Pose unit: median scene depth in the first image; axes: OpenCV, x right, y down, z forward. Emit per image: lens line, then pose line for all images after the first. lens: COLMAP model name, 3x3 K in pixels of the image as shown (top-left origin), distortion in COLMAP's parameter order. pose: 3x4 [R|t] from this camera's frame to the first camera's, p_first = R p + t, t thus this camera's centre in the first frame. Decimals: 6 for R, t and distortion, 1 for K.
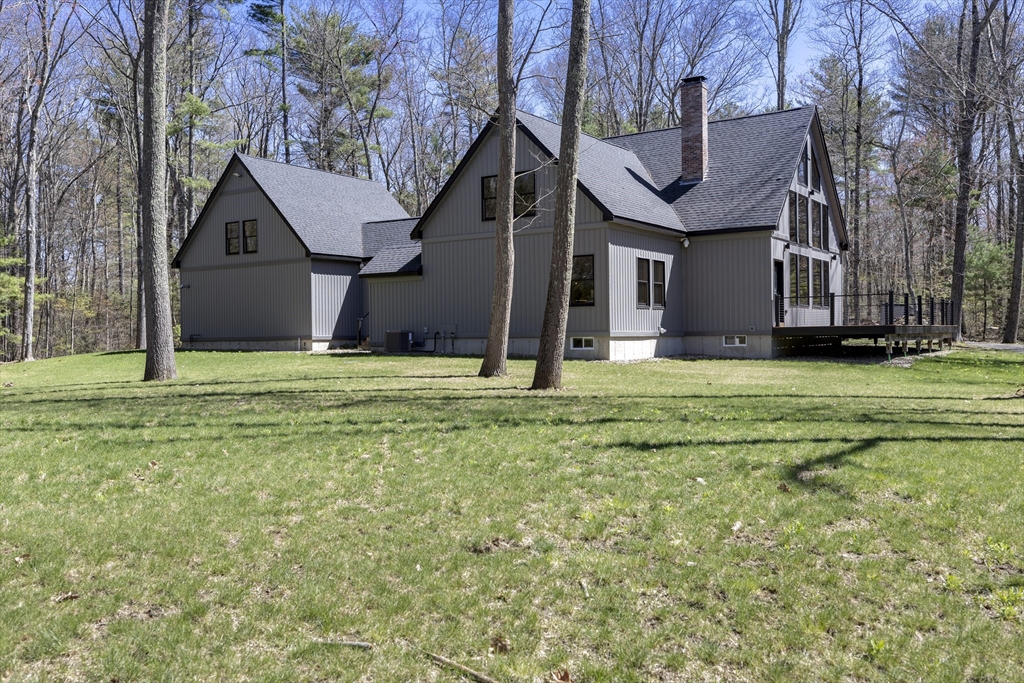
lens RADIAL K [[905.0, 0, 512.0], [0, 905.0, 341.5], [0, 0, 1]] dist [0.000659, -0.000463]
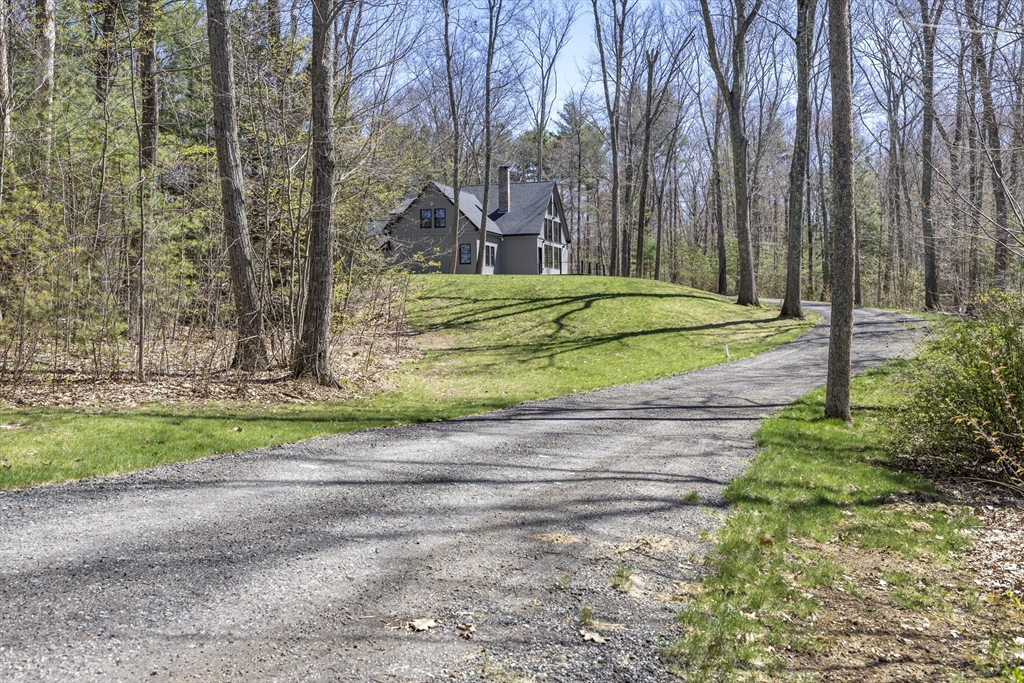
lens RADIAL K [[1045.6, 0, 512.0], [0, 1045.6, 341.5], [0, 0, 1]] dist [0.000823, 0.000032]
pose [[0.964013, -0.003424, 0.265833, -0.497144], [0.002098, 0.999984, 0.005274, 0.139725], [-0.265847, -0.004527, 0.964005, -1.596056]]
